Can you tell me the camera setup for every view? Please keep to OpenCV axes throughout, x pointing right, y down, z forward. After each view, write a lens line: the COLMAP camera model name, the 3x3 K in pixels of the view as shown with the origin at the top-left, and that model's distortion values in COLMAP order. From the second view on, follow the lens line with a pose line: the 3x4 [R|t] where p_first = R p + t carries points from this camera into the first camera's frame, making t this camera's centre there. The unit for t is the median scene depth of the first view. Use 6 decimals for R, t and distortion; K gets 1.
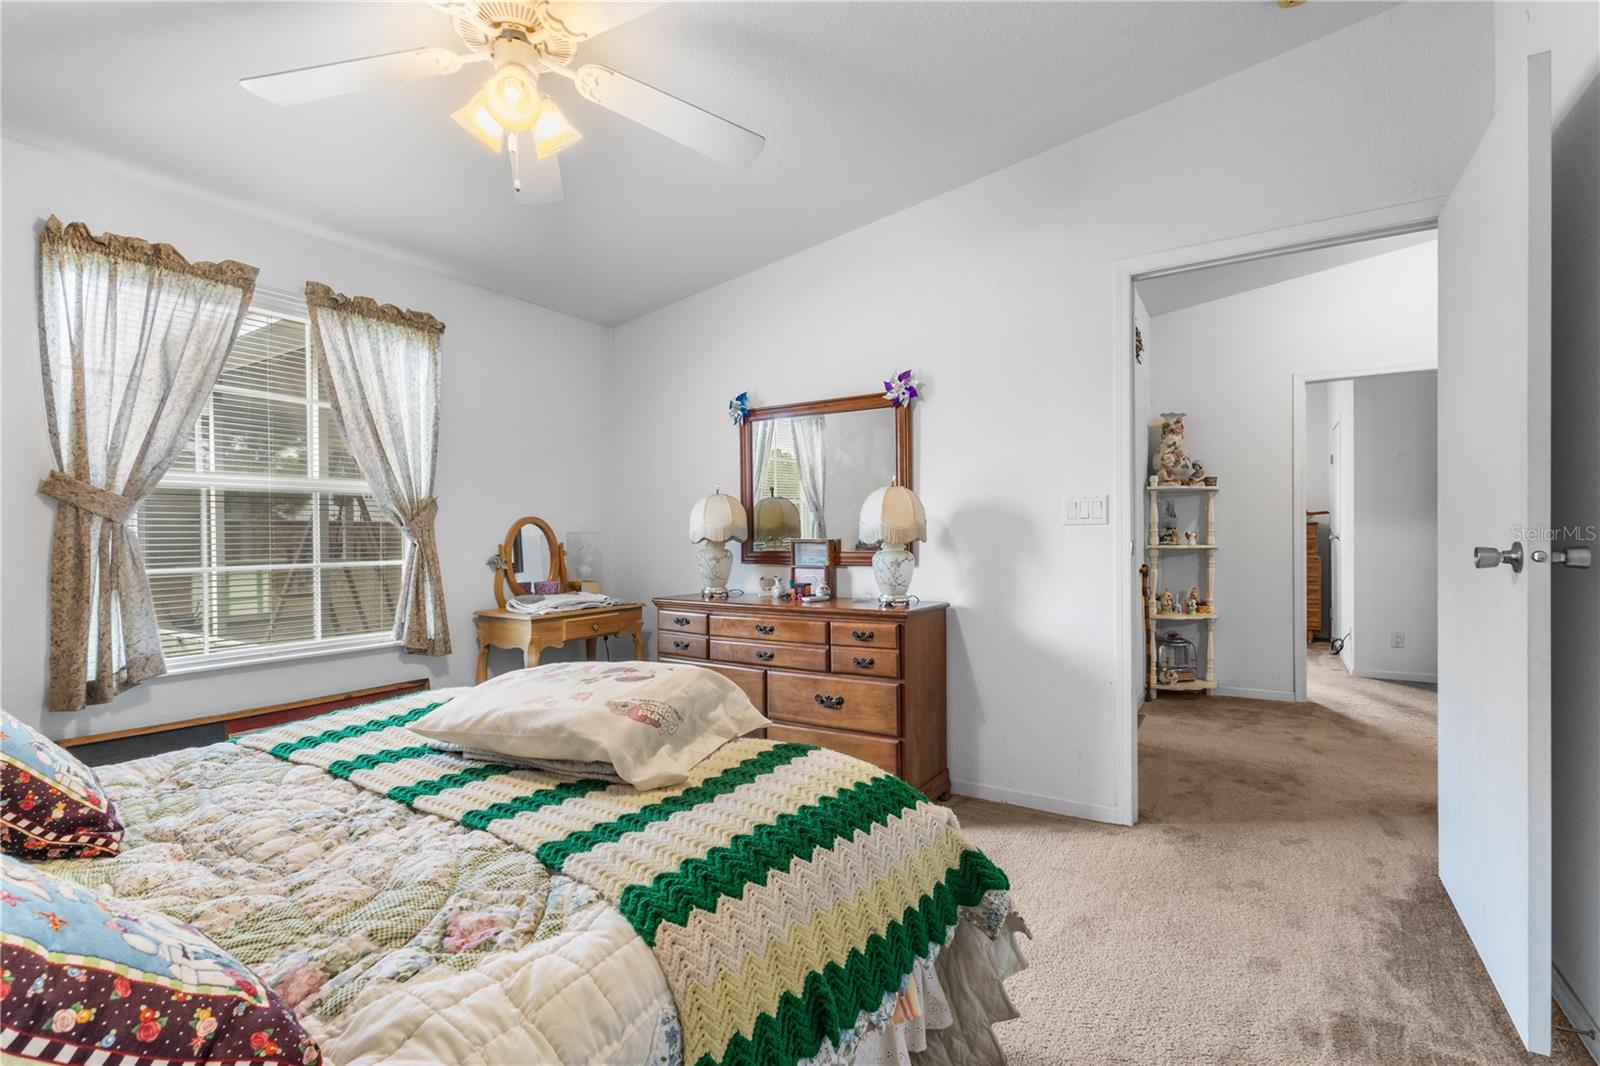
lens RADIAL K [[748.3, 0, 793.1], [0, 748.3, 527.0], [0, 0, 1]] dist [0.005777, 0.000939]
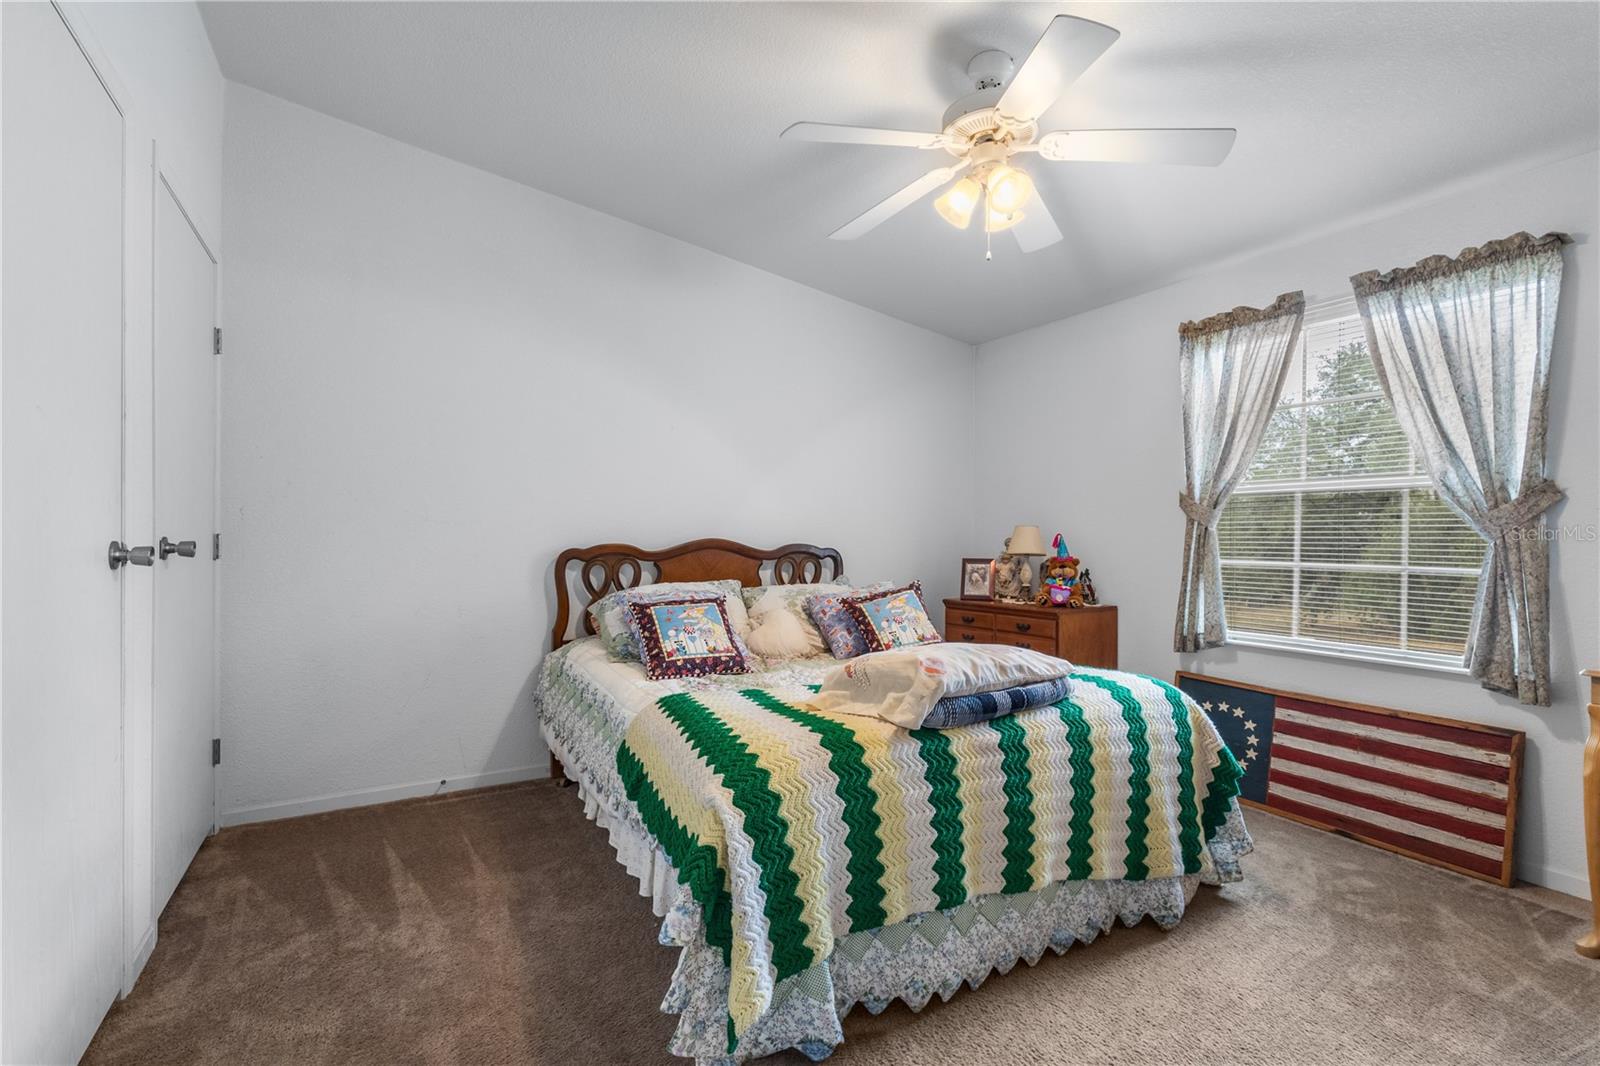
lens RADIAL K [[758.6, 0, 805.6], [0, 758.6, 538.4], [0, 0, 1]] dist [0.002169, 0.000545]
pose [[-0.475067, 0.008804, -0.879906, 0.656320], [0.008648, 0.999948, 0.005336, 0.003515], [0.879907, -0.005074, -0.475118, 0.975635]]
